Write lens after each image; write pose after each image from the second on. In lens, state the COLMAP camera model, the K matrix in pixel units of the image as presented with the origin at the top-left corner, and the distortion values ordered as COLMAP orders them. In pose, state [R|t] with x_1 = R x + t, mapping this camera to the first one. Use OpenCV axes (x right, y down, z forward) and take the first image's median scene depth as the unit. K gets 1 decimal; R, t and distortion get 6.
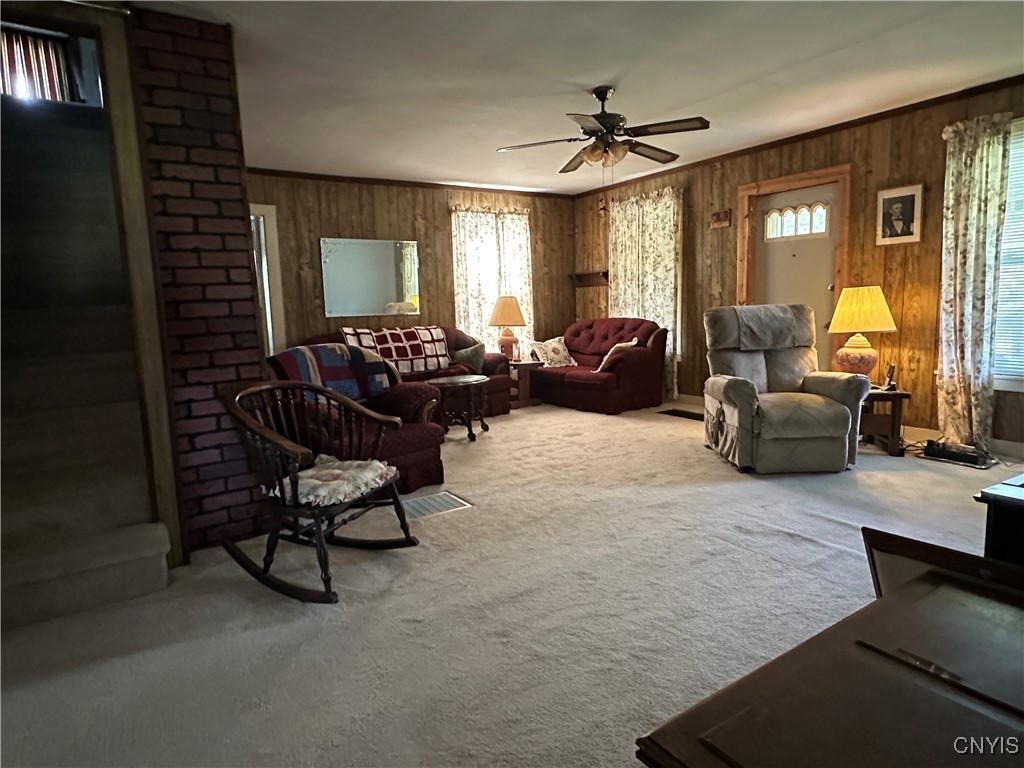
lens RADIAL K [[591.3, 0, 518.5], [0, 591.3, 381.3], [0, 0, 1]] dist [0.004139, -0.000694]
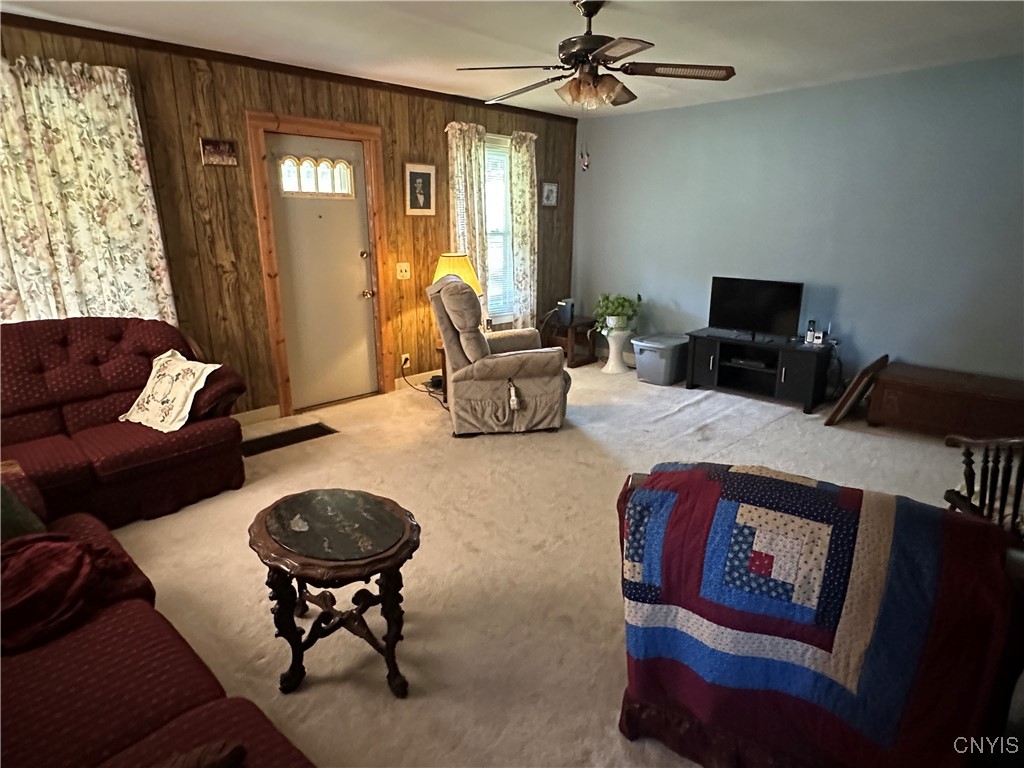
lens RADIAL K [[591.3, 0, 510.8], [0, 591.3, 379.7], [0, 0, 1]] dist [0.004139, -0.000694]
pose [[-0.198064, -0.228777, 0.953117, -0.490526], [0.136753, 0.956421, 0.257988, -0.181420], [-0.970602, 0.181440, -0.158147, 0.971658]]
